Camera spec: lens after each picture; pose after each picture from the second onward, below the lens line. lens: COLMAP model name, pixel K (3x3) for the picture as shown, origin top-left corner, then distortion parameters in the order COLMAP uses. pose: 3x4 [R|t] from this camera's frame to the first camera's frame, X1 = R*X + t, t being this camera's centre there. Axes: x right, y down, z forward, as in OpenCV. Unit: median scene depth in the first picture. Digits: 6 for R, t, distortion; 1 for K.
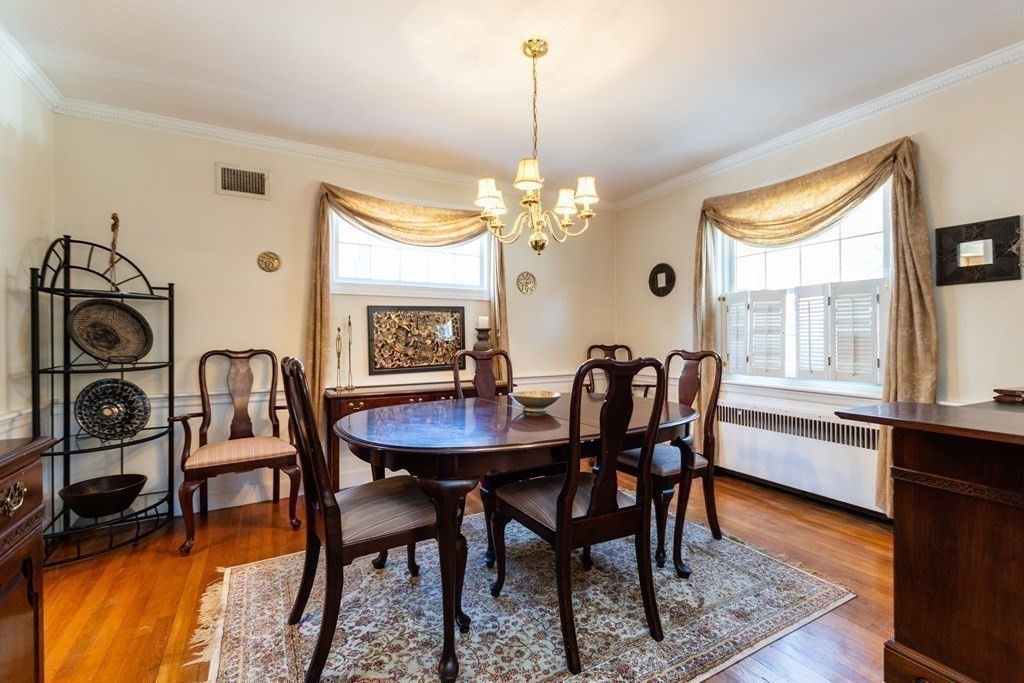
lens RADIAL K [[456.9, 0, 514.2], [0, 456.9, 336.1], [0, 0, 1]] dist [0.001627, -0.000238]
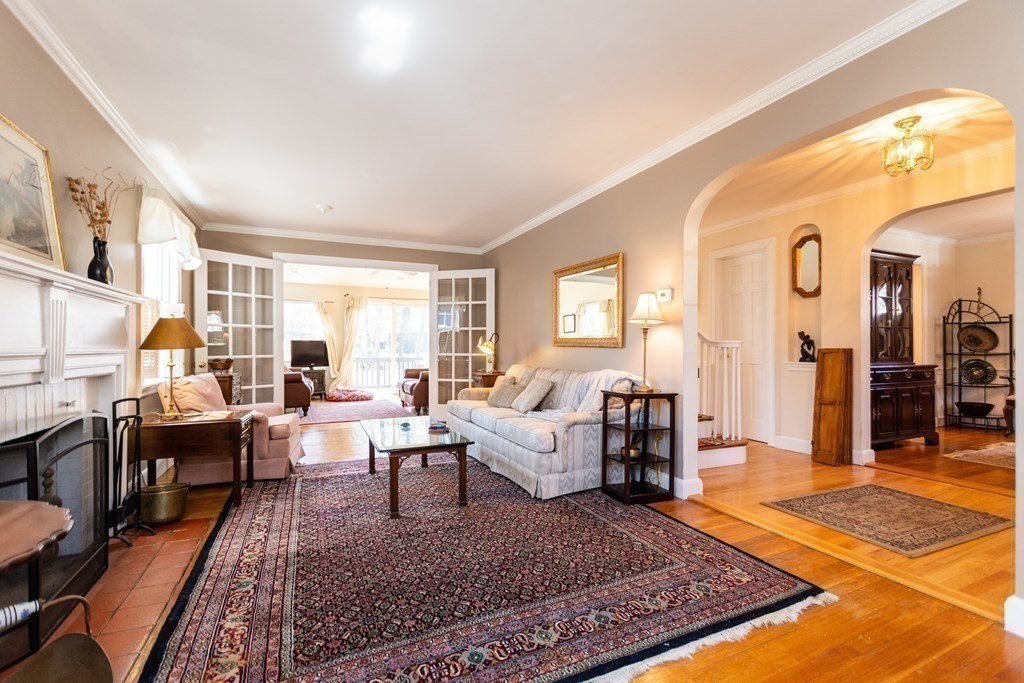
lens RADIAL K [[456.9, 0, 511.2], [0, 456.9, 342.6], [0, 0, 1]] dist [0.001627, -0.000238]
pose [[-0.093691, -0.004944, -0.995589, 1.628376], [0.001488, 0.999986, -0.005106, 0.017919], [0.995600, -0.001960, -0.093682, -1.121583]]
